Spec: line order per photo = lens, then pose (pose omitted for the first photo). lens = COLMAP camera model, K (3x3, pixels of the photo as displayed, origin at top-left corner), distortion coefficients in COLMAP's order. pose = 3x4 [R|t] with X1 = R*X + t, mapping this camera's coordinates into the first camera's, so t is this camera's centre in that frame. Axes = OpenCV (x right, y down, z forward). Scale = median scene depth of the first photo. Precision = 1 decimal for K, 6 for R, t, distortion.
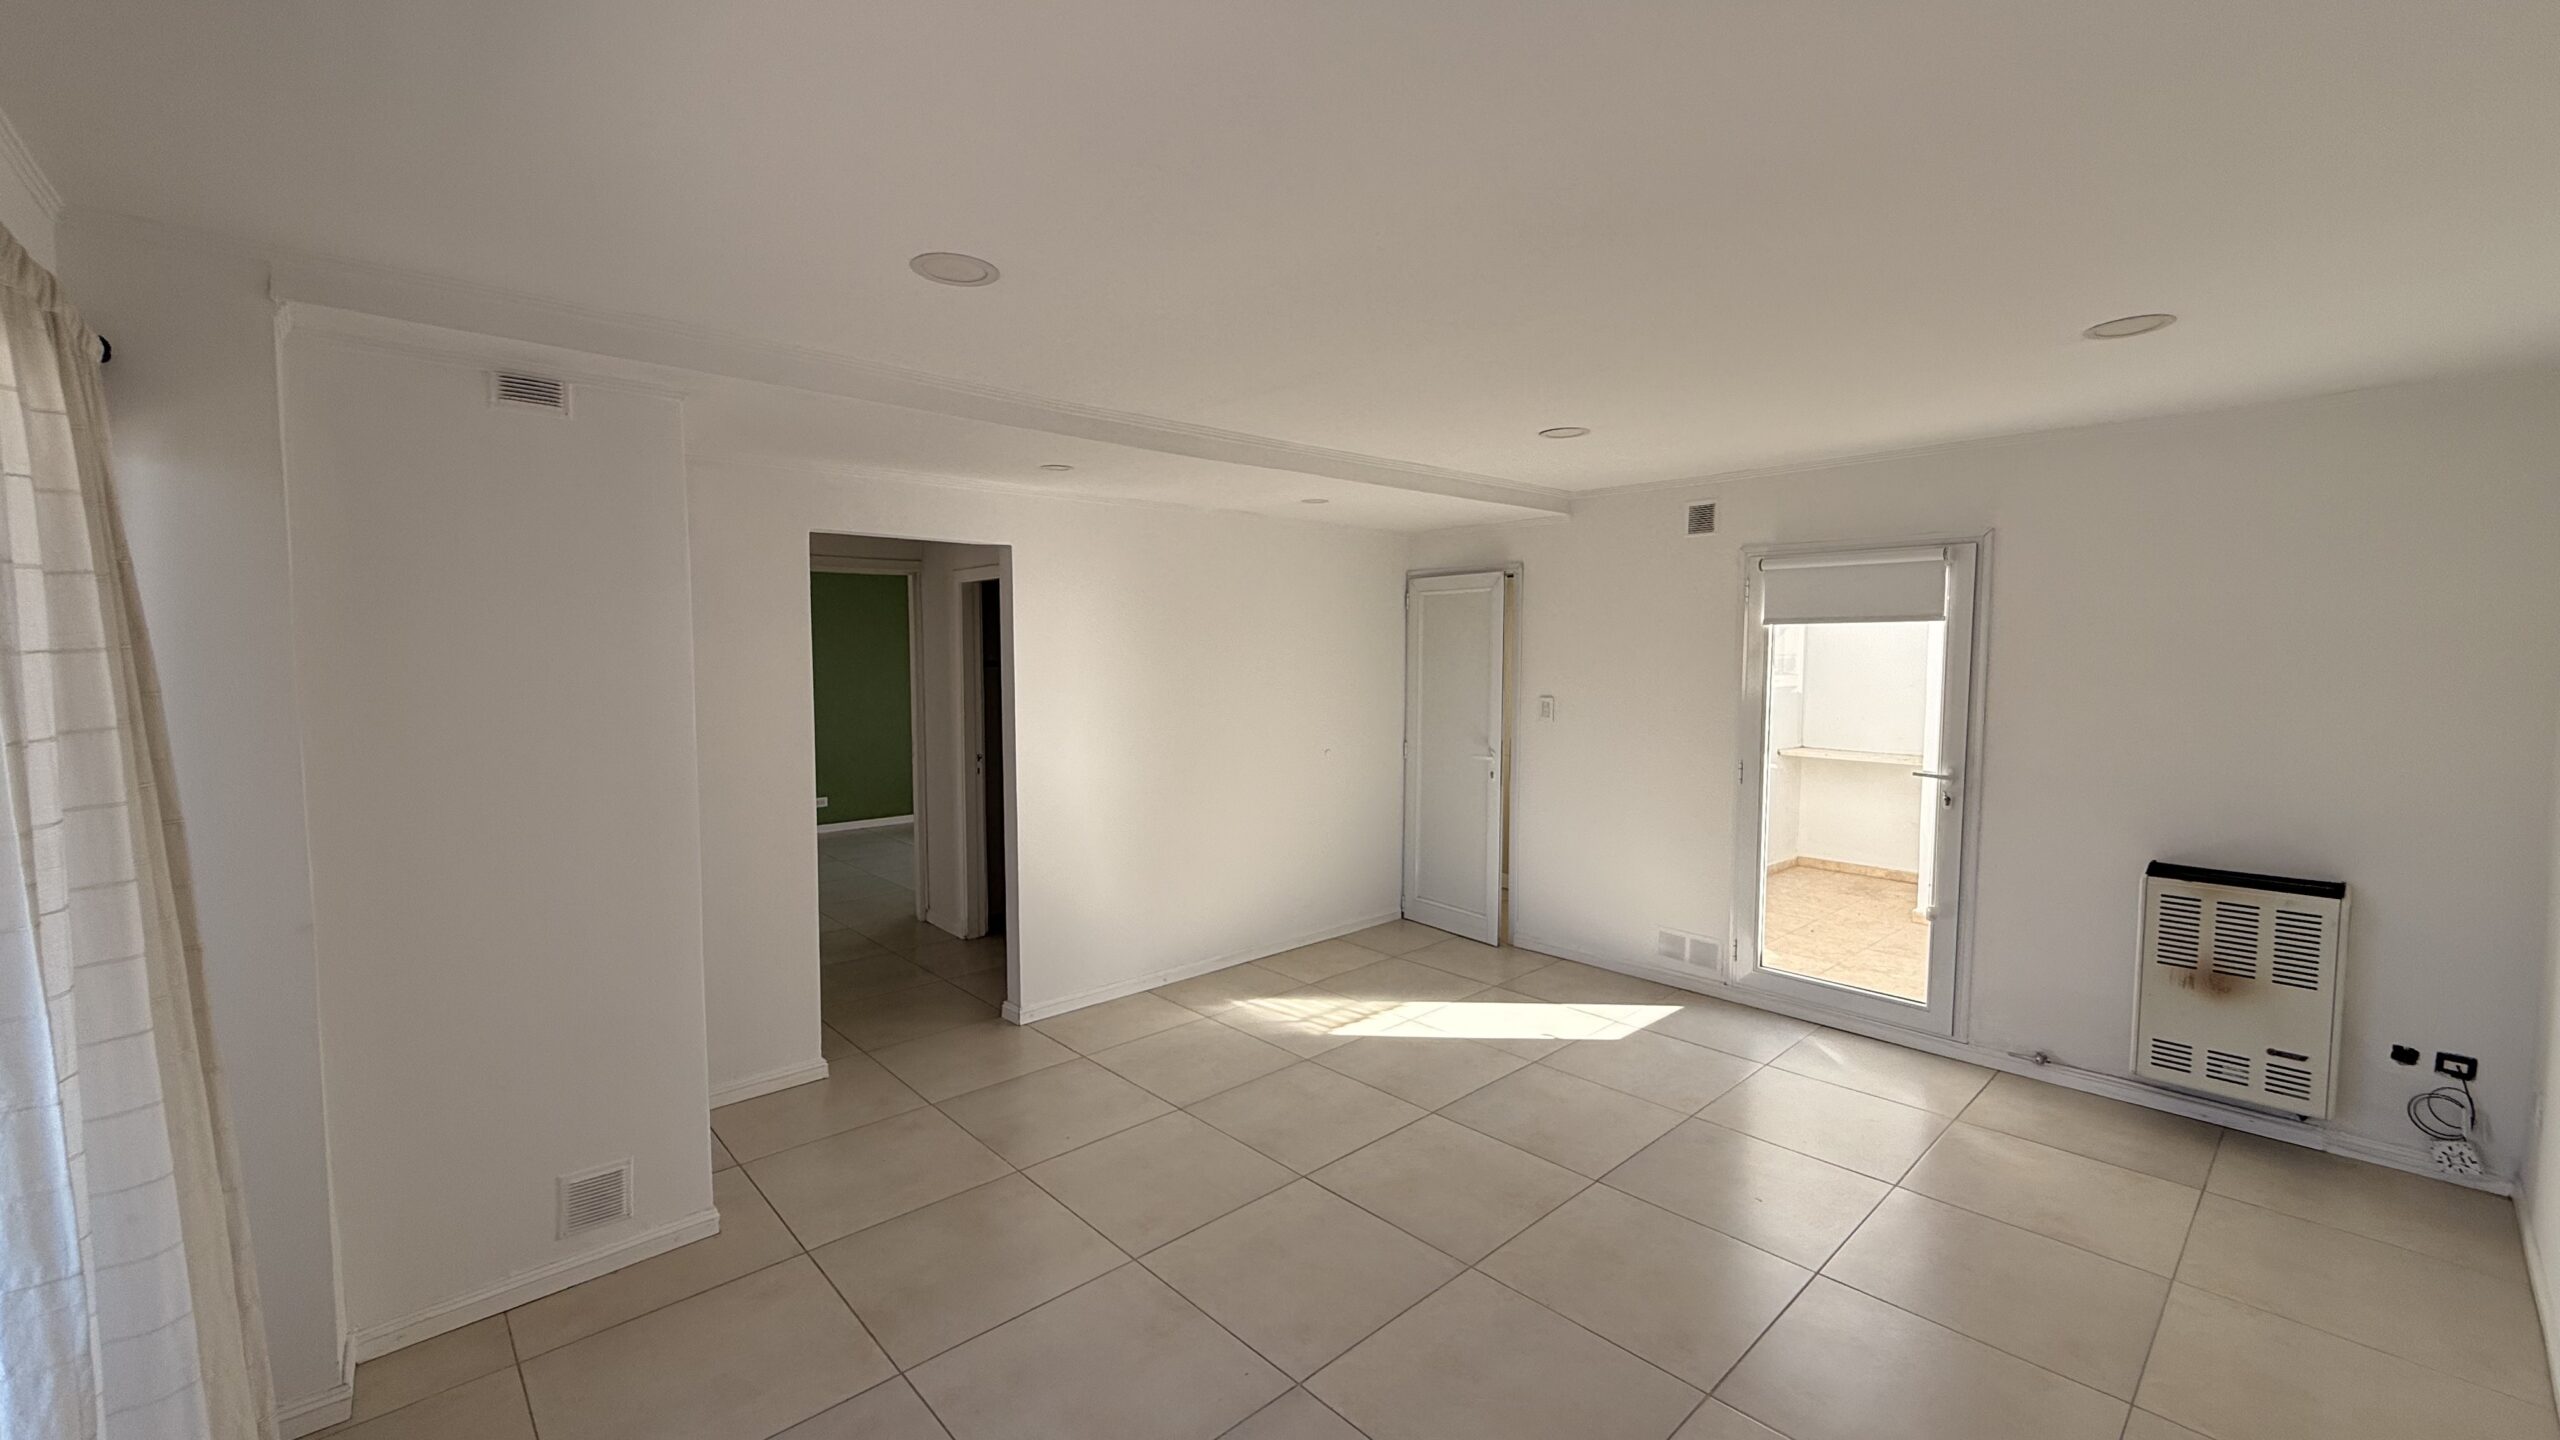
lens RADIAL K [[1015.1, 0, 1280.8], [0, 1015.1, 714.9], [0, 0, 1]] dist [-0.000902, -0.000336]
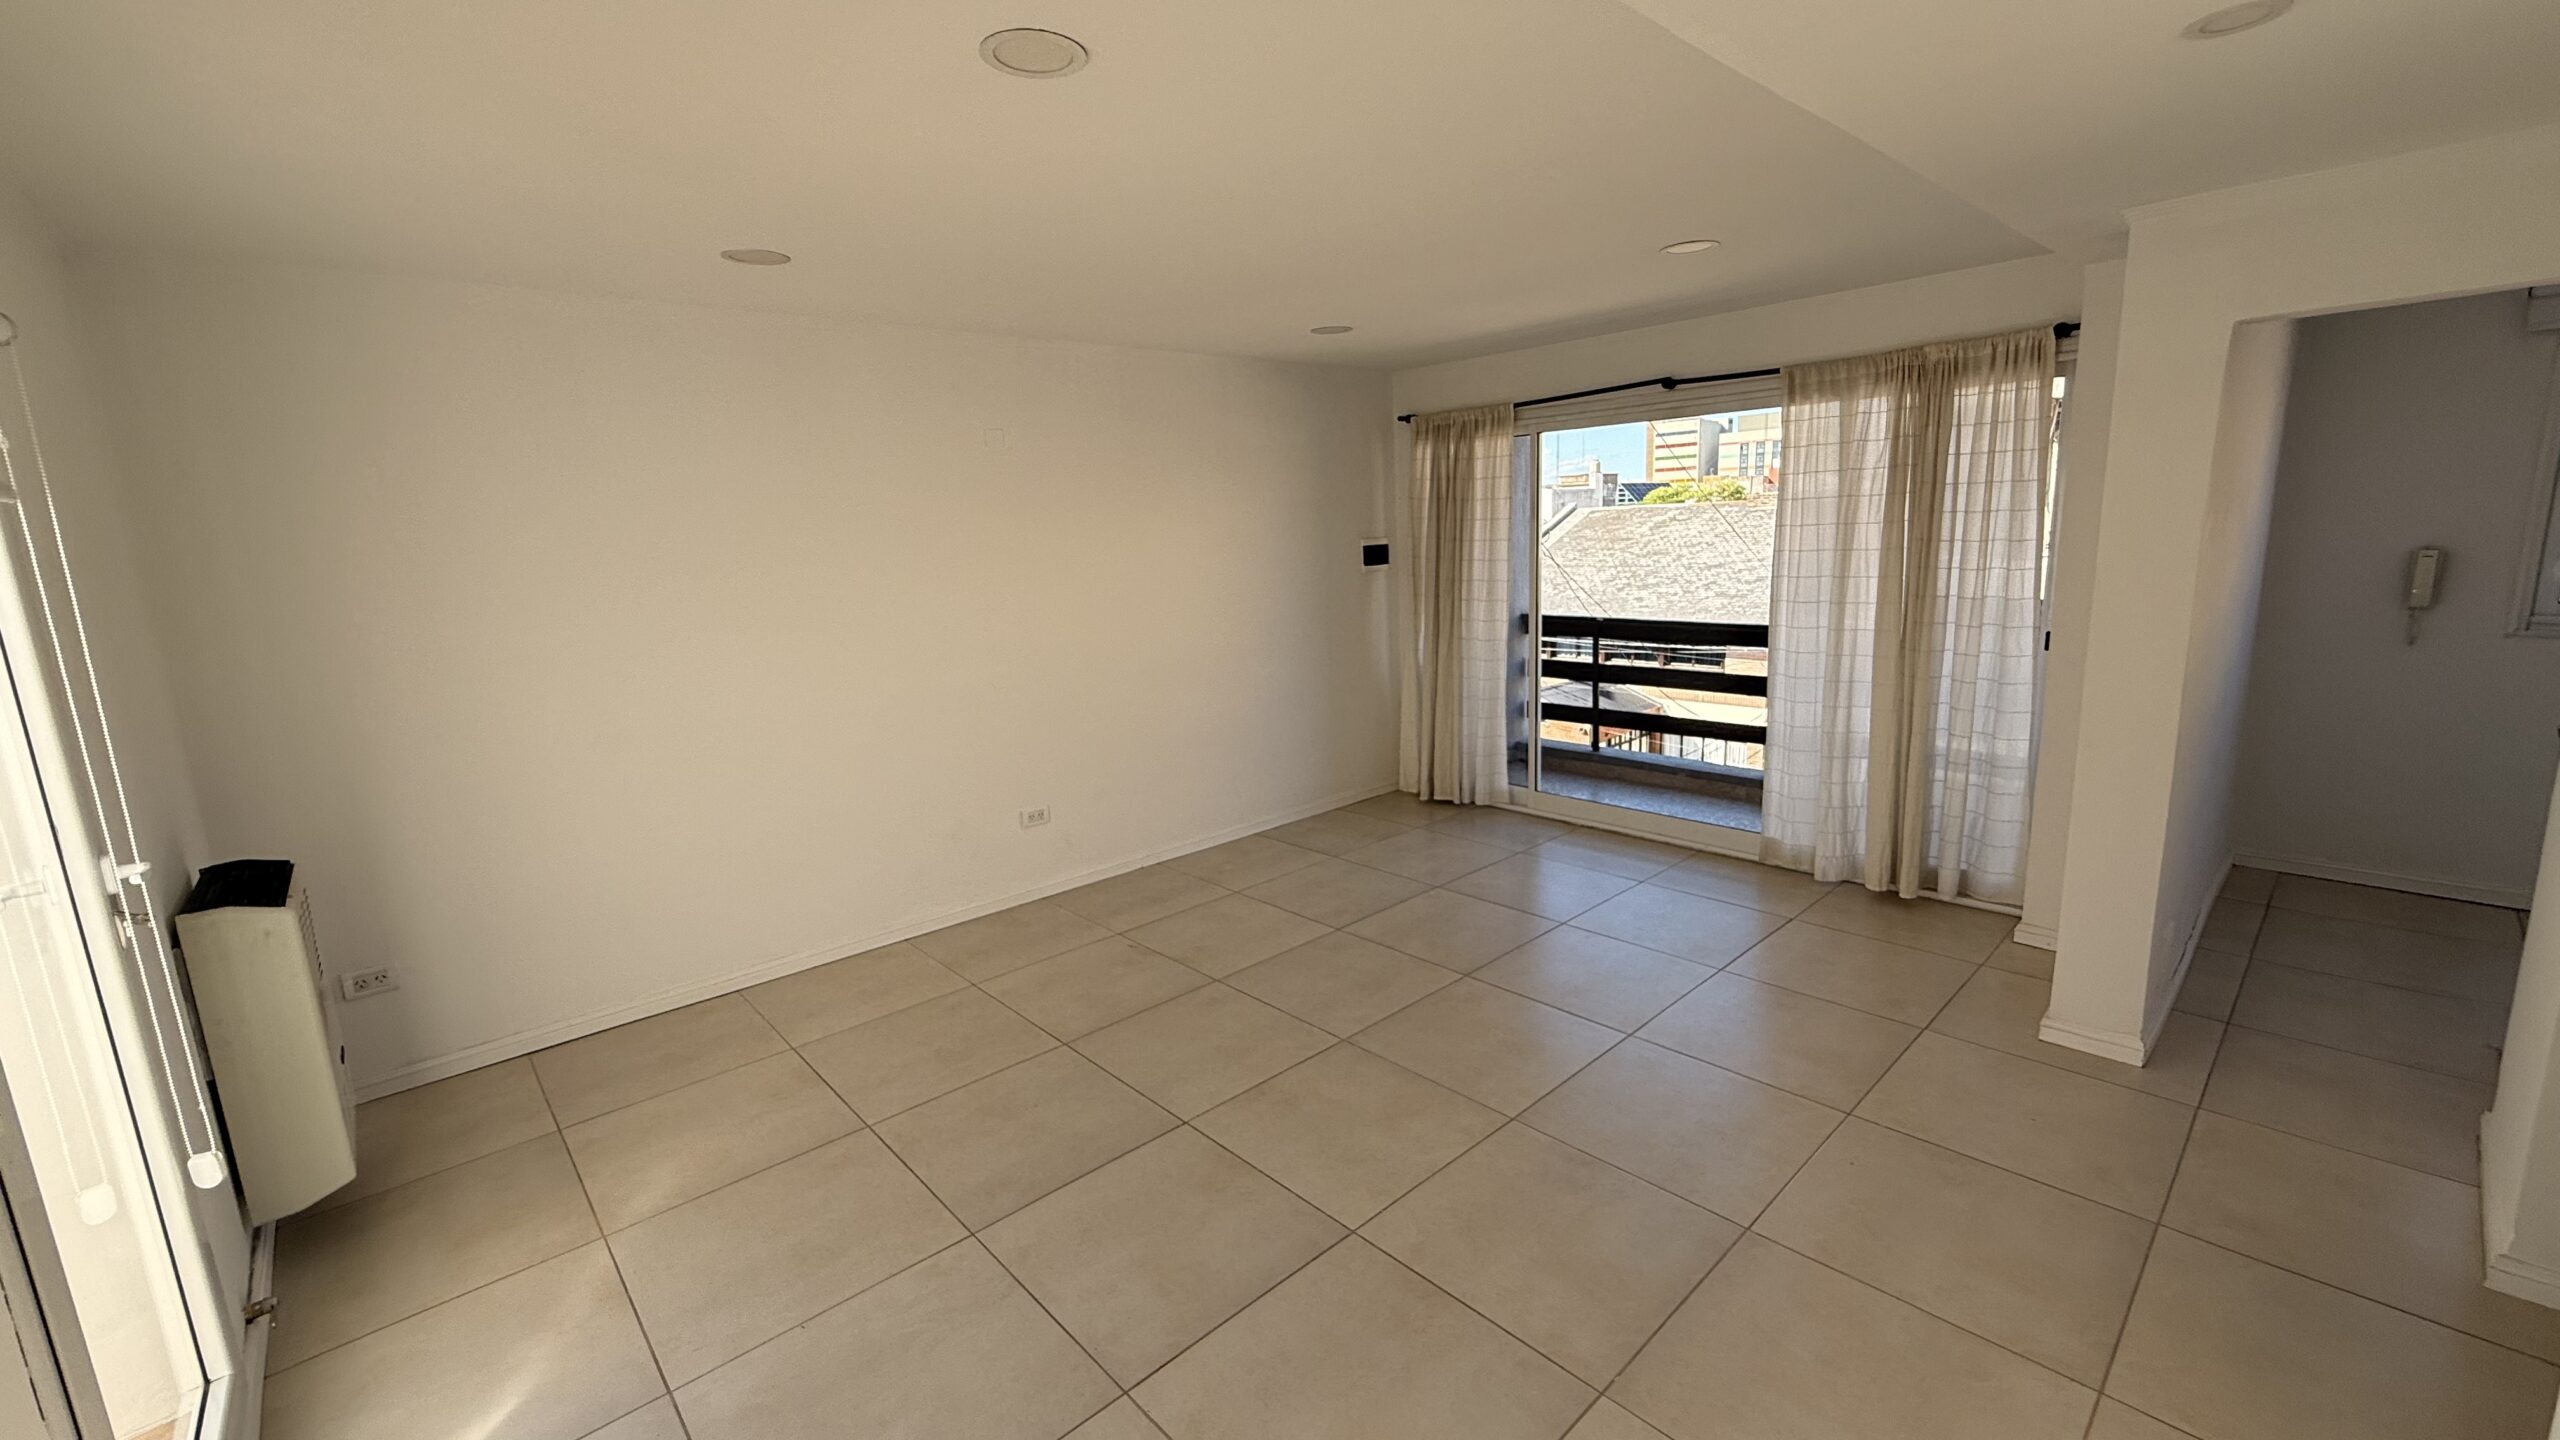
lens RADIAL K [[1015.1, 0, 1280.3], [0, 1015.1, 718.1], [0, 0, 1]] dist [-0.000902, -0.000336]
pose [[-0.999070, 0.043077, -0.001771, 0.149882], [0.041299, 0.968002, 0.247520, -0.075014], [0.012377, 0.247217, -0.968881, 1.254953]]
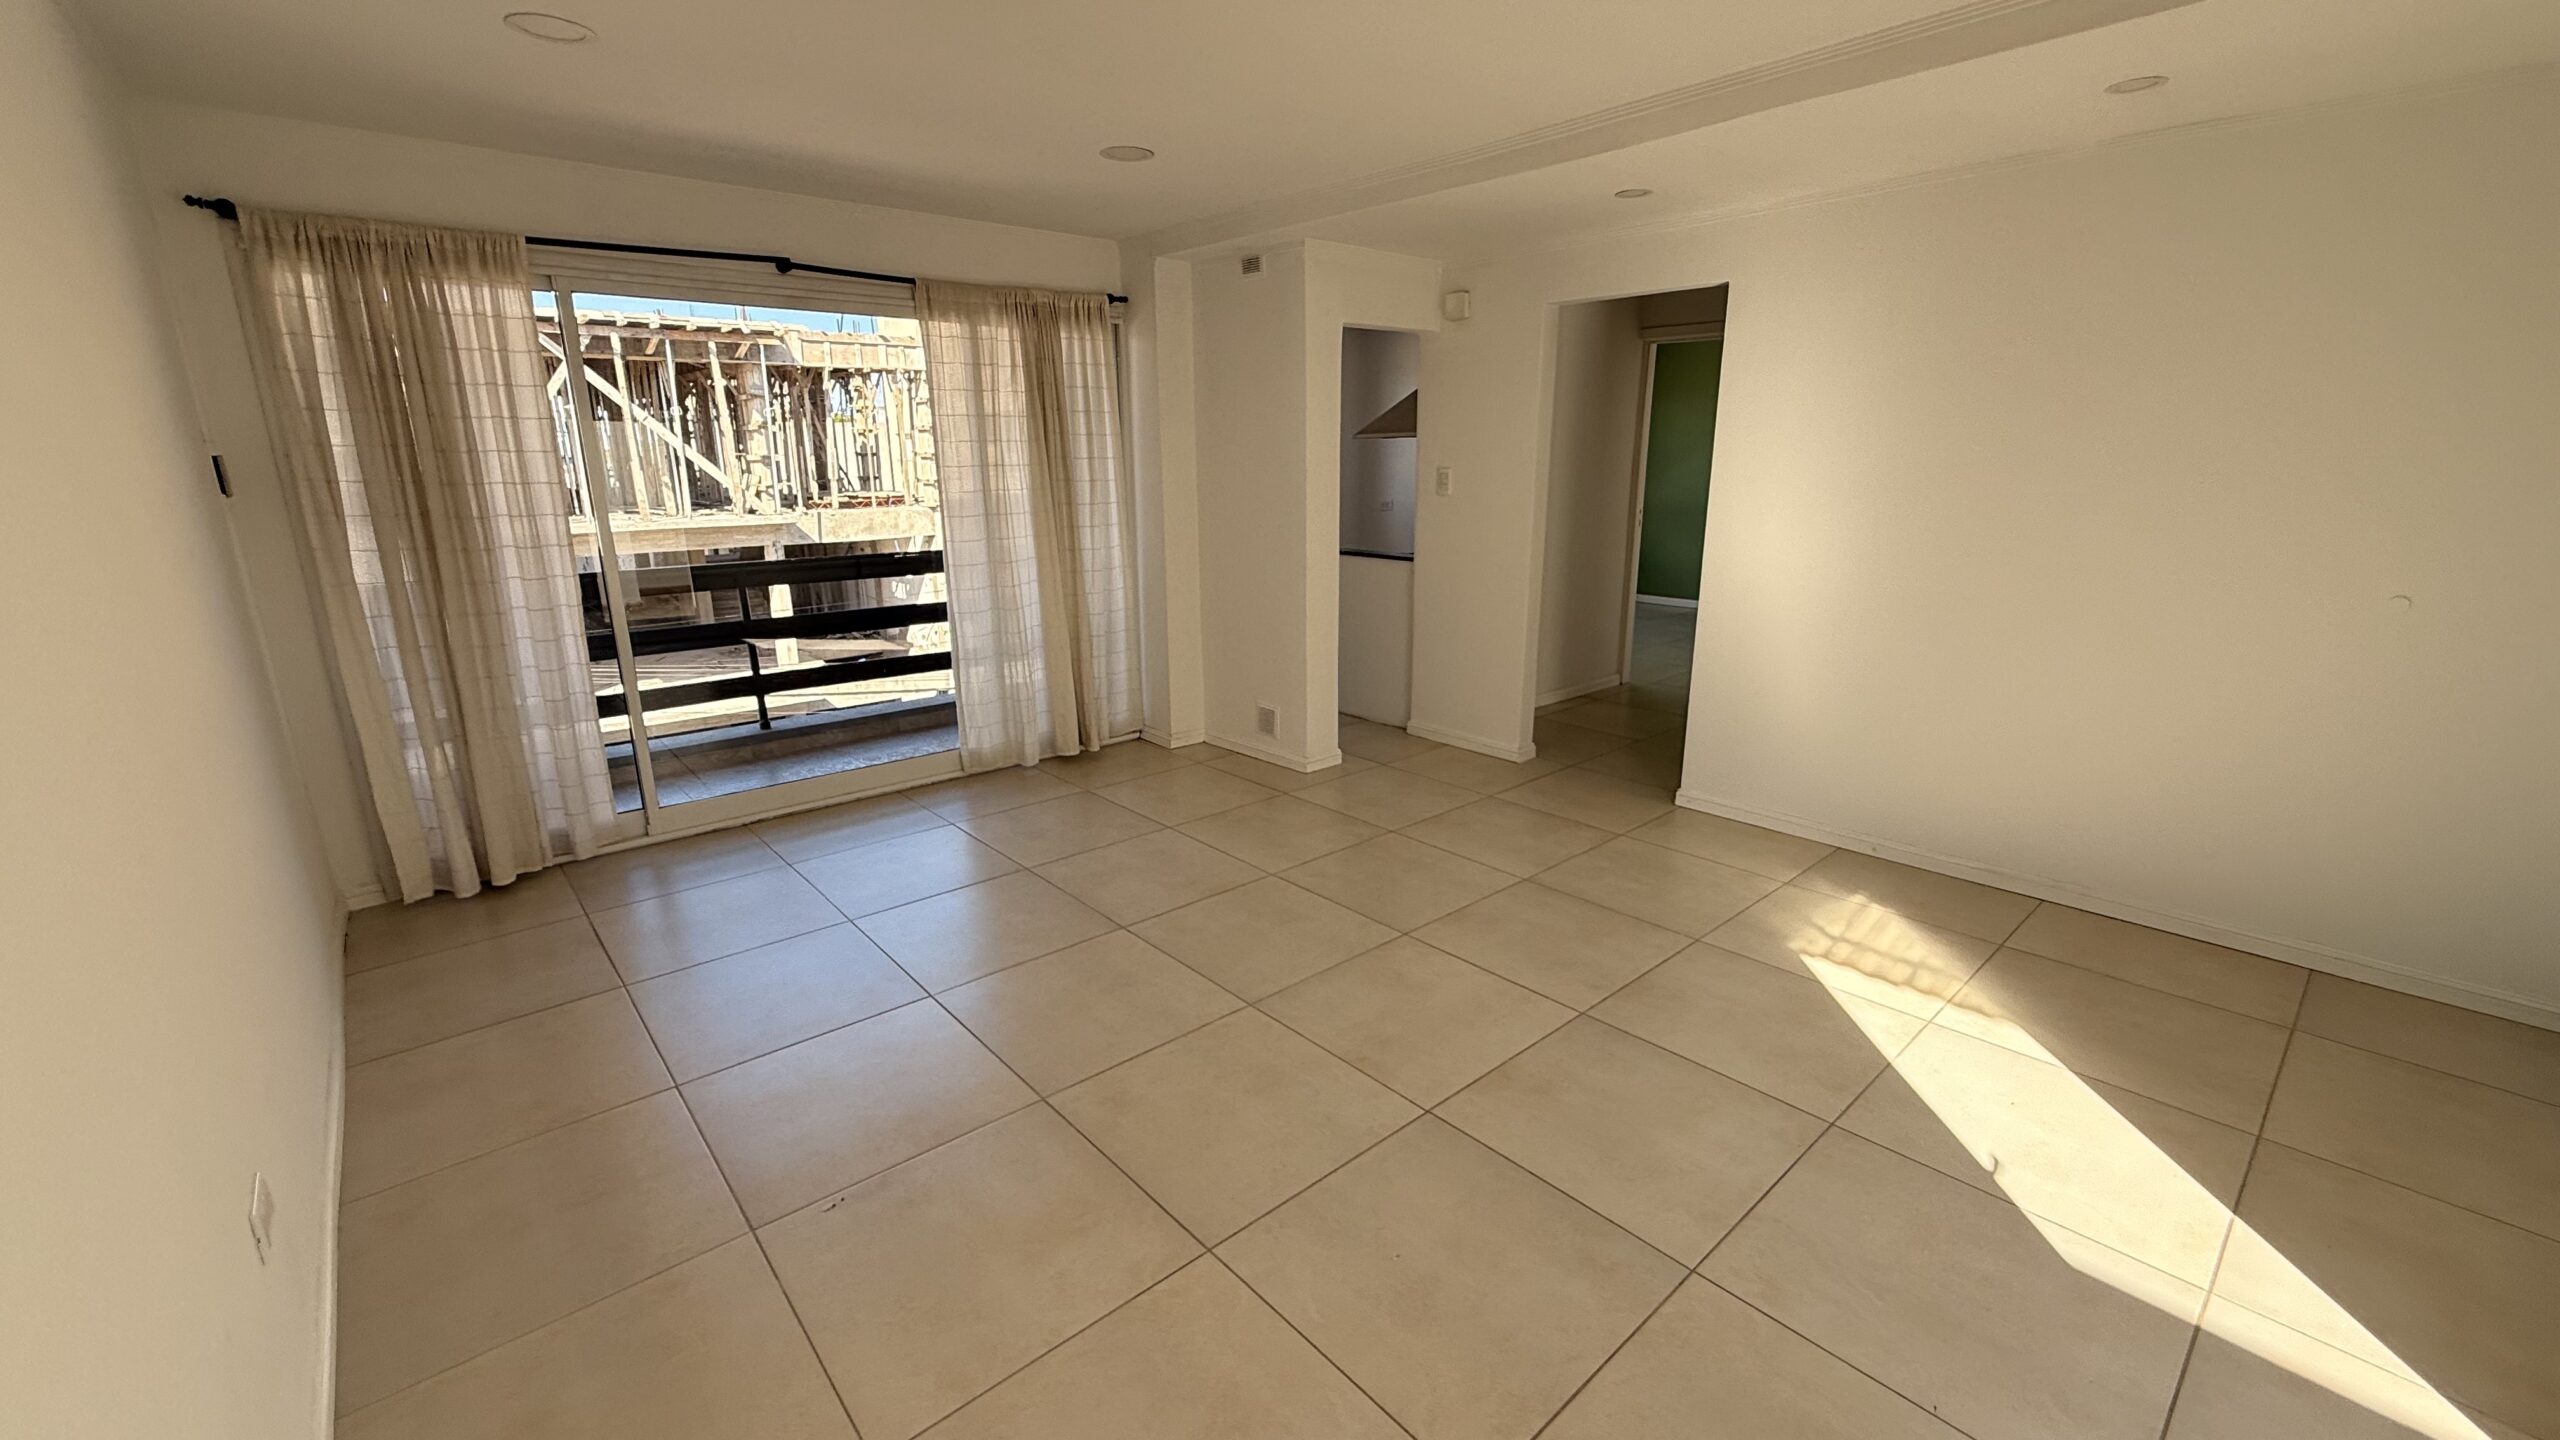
lens RADIAL K [[1015.1, 0, 1276.6], [0, 1015.1, 719.1], [0, 0, 1]] dist [-0.000902, -0.000336]
pose [[-0.019998, 0.256450, -0.966351, 0.677248], [-0.056391, 0.964716, 0.257183, -0.004383], [0.998208, 0.059636, -0.004831, 0.614855]]
